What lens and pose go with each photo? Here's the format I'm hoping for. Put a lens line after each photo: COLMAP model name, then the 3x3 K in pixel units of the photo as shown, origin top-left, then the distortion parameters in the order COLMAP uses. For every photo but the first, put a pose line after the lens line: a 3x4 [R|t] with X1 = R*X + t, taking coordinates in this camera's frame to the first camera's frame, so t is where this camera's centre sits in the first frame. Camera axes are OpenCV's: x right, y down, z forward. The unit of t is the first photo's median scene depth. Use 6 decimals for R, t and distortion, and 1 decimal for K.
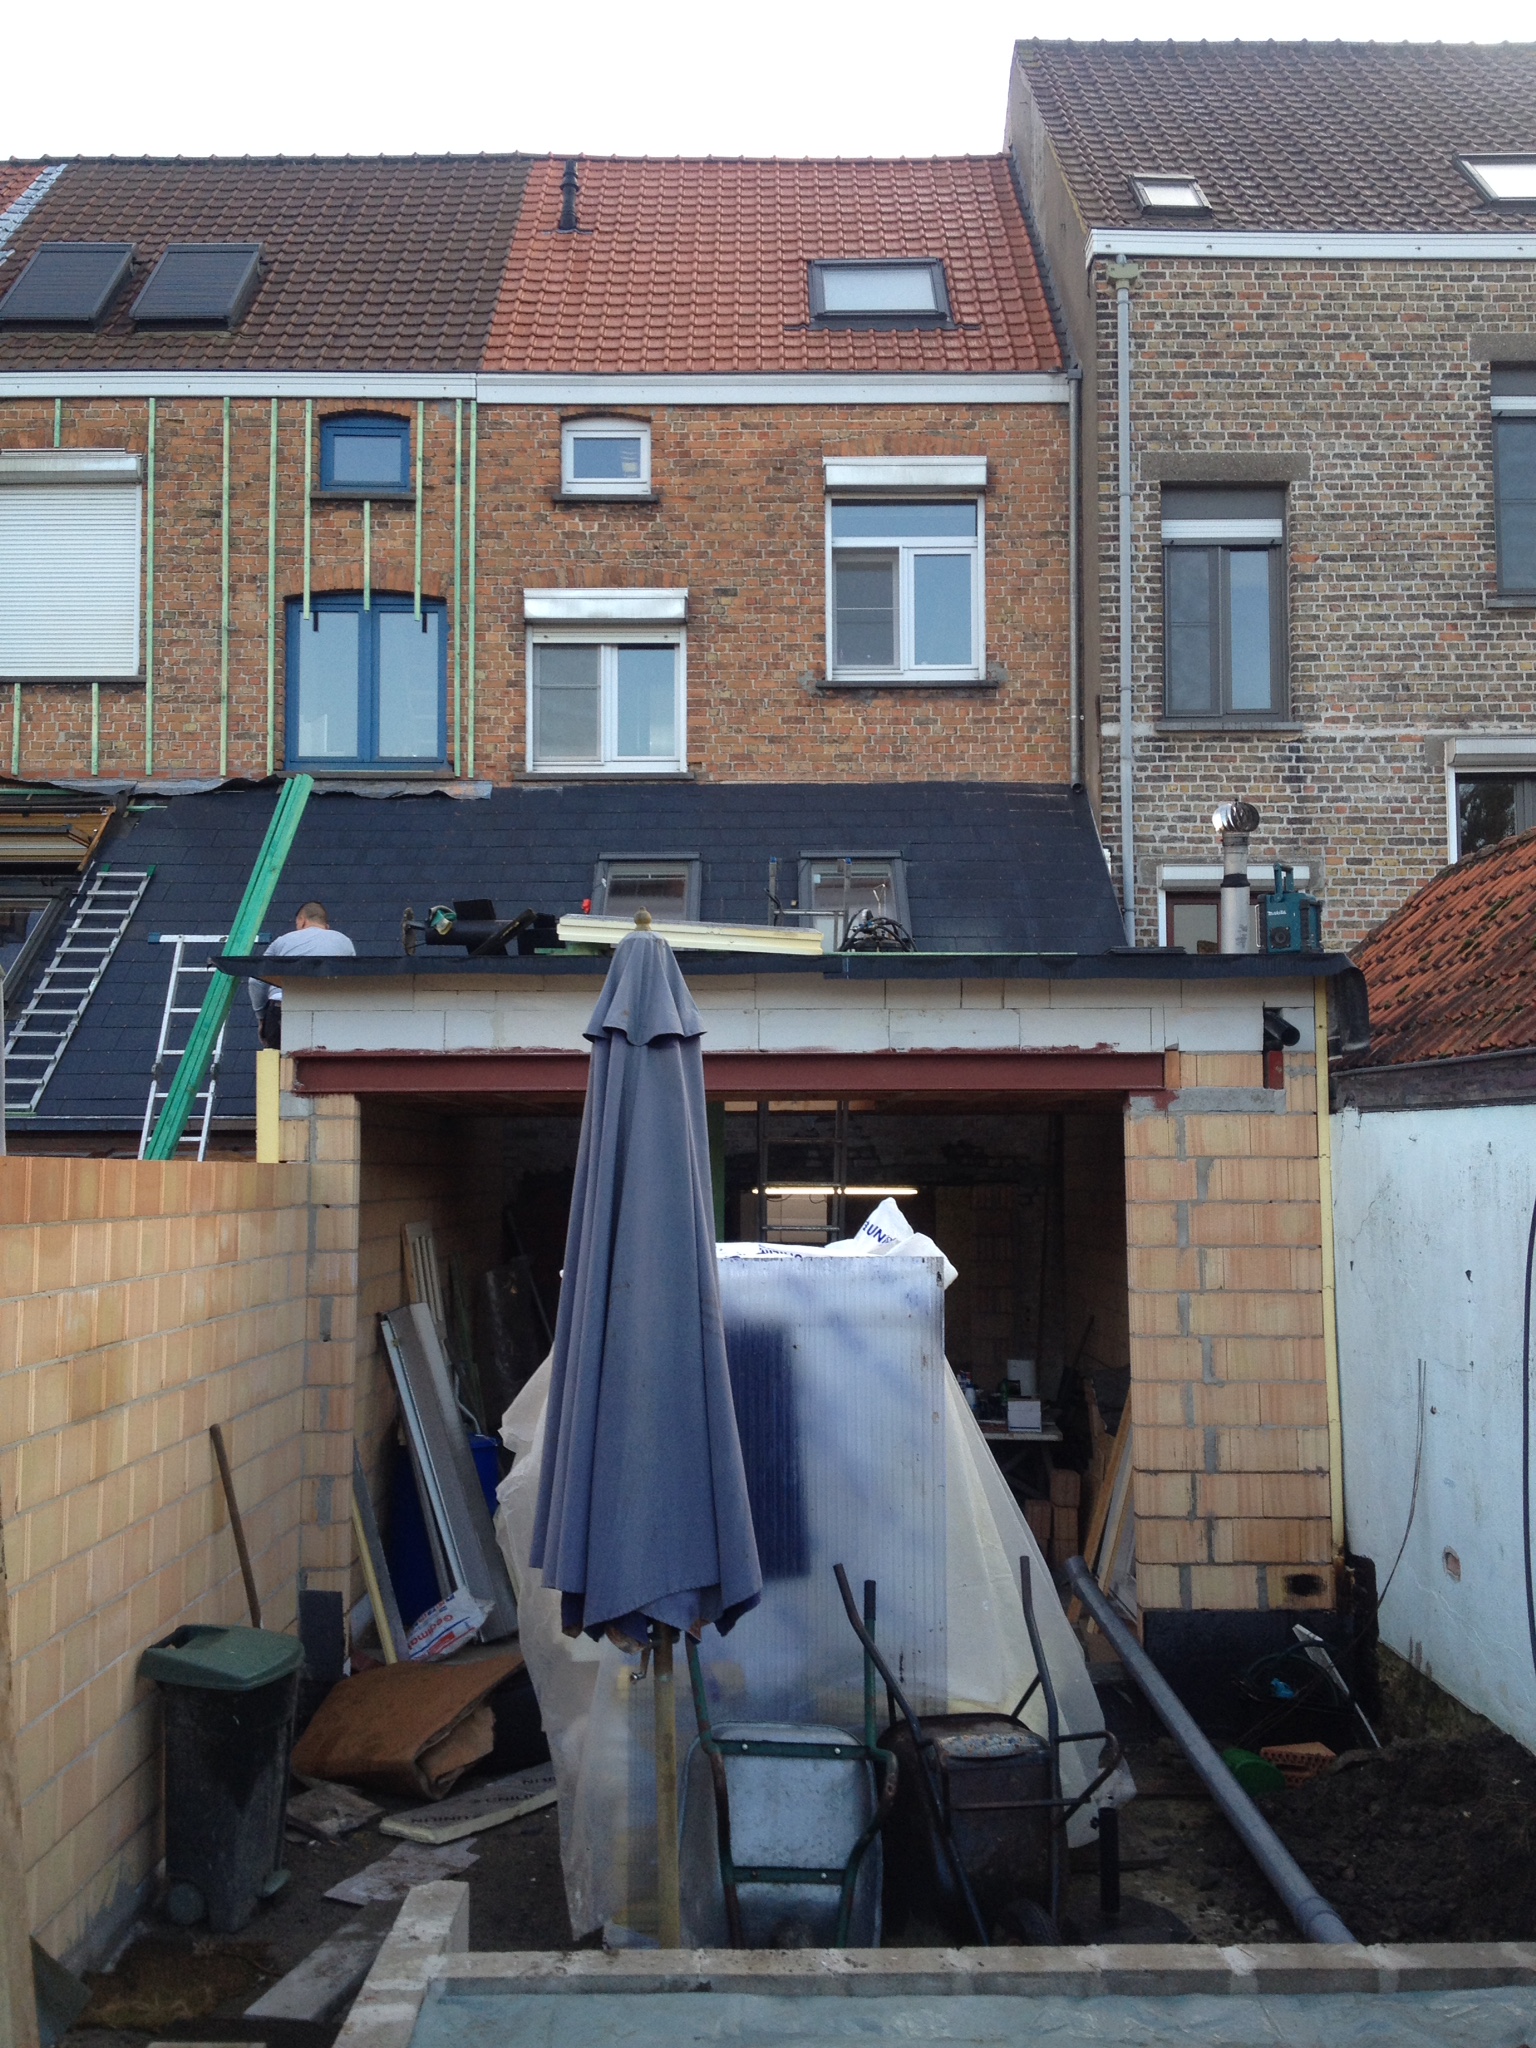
lens RADIAL K [[1880.8, 0, 814.7], [0, 1880.8, 1028.2], [0, 0, 1]] dist [-0.004864, 0.000000]
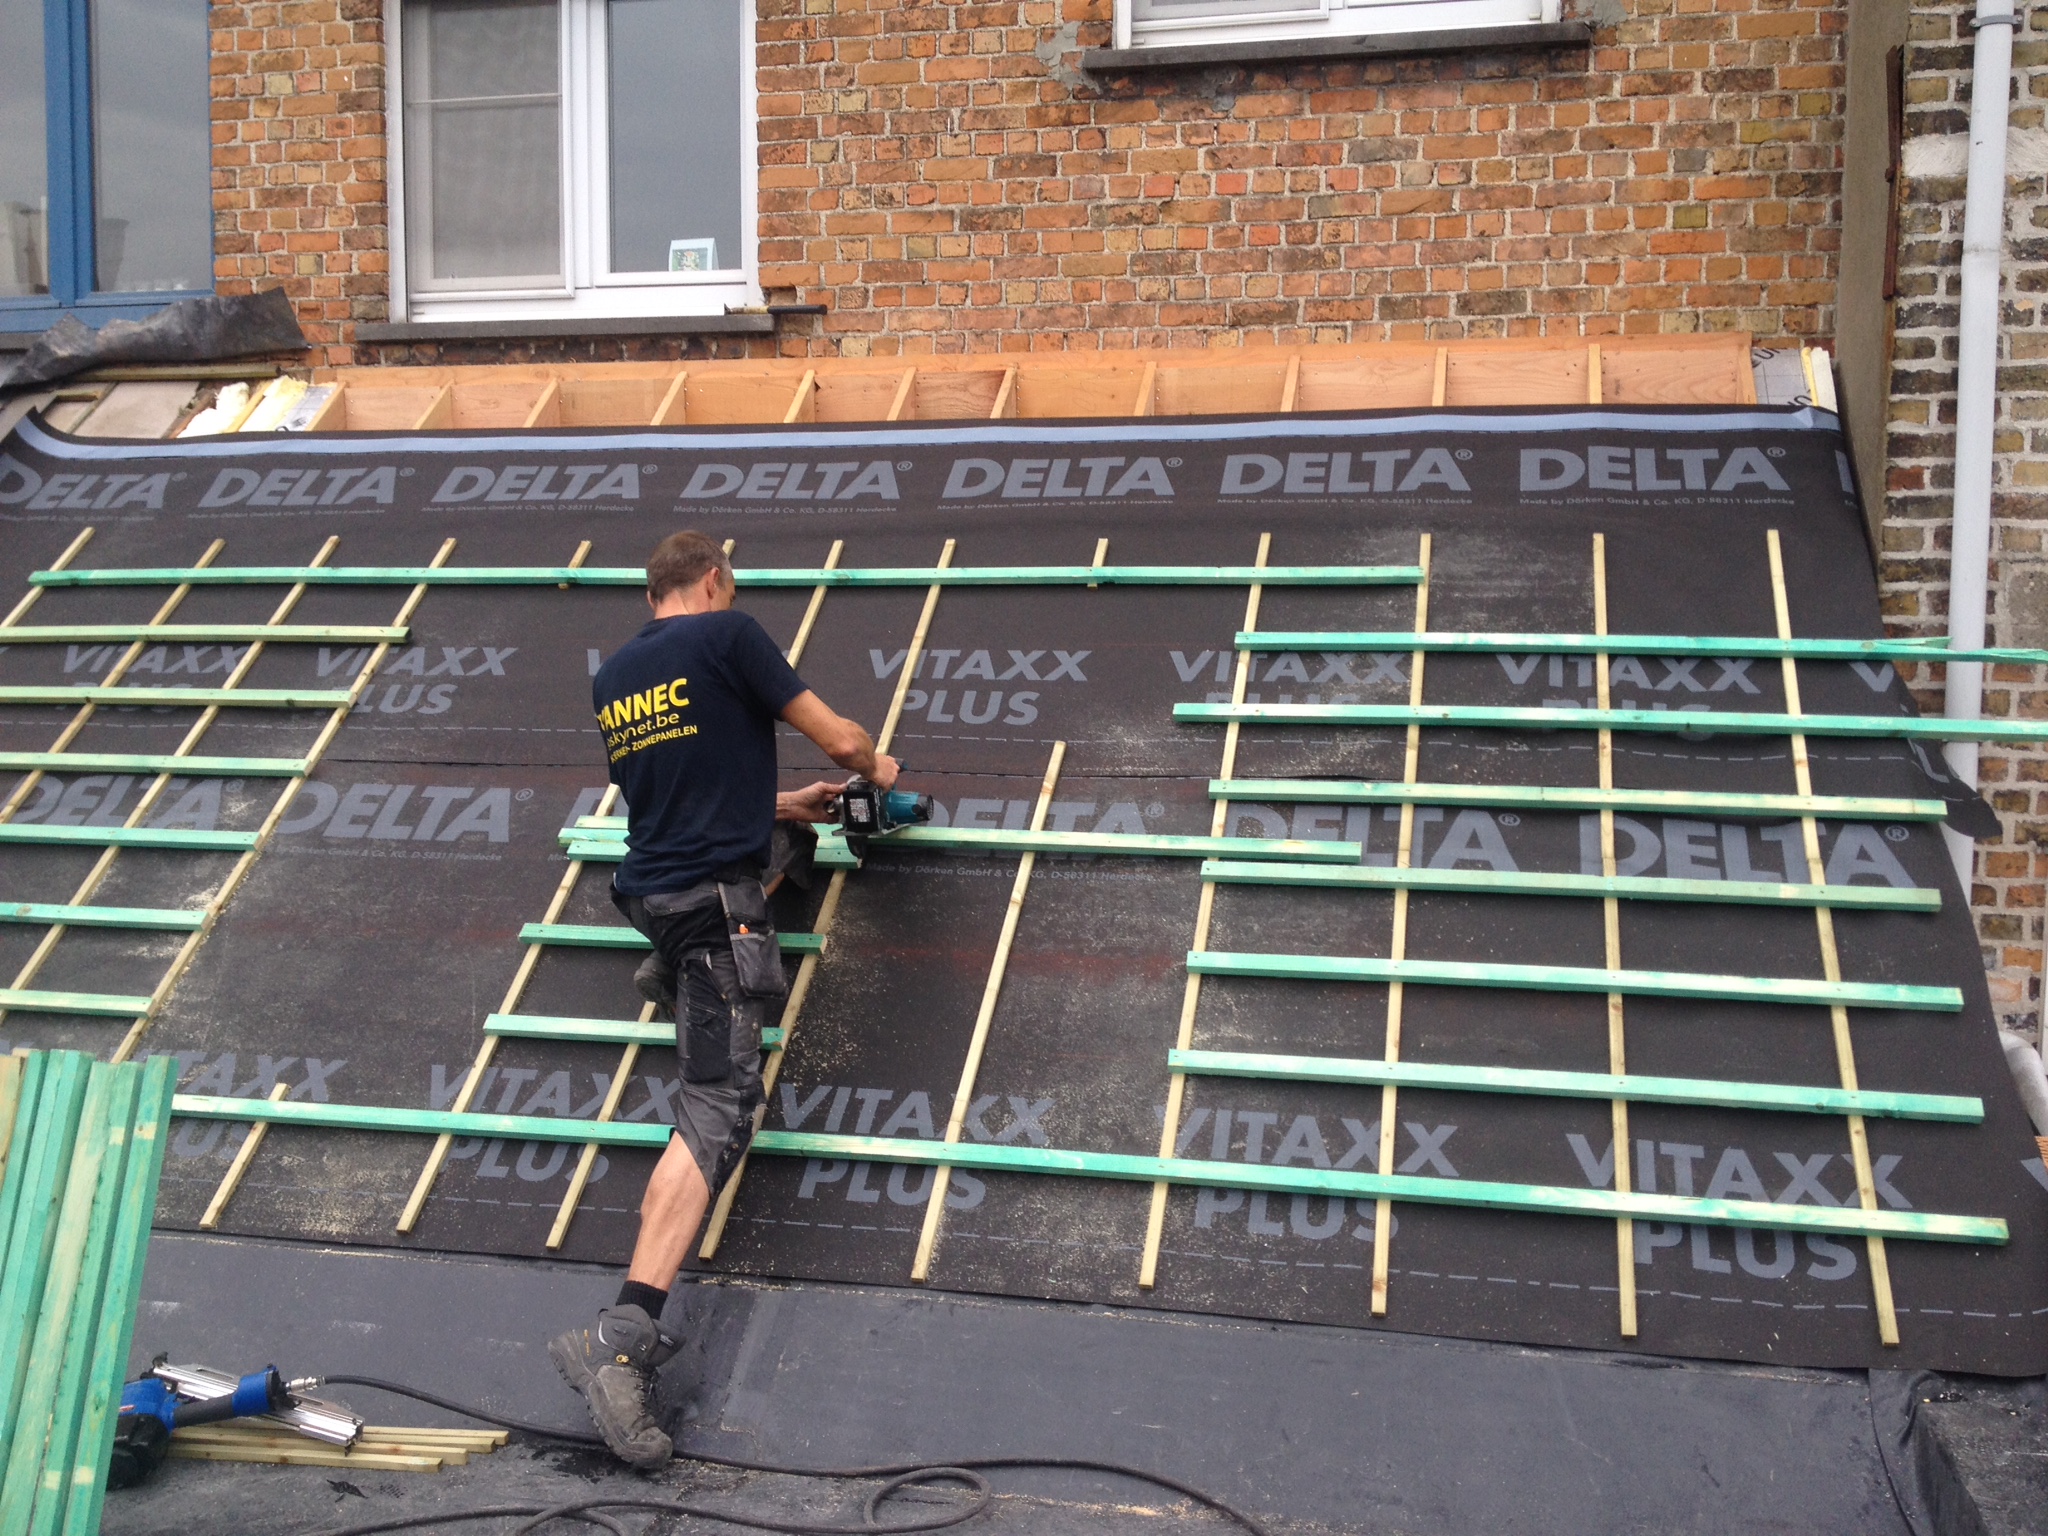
lens RADIAL K [[1955.4, 0, 1043.9], [0, 1955.4, 748.8], [0, 0, 1]] dist [0.003656, 0.000000]
pose [[0.970804, 0.028243, -0.238207, 0.089309], [0.005806, 0.989987, 0.141041, -0.103075], [0.239805, -0.138306, 0.960919, 0.607883]]
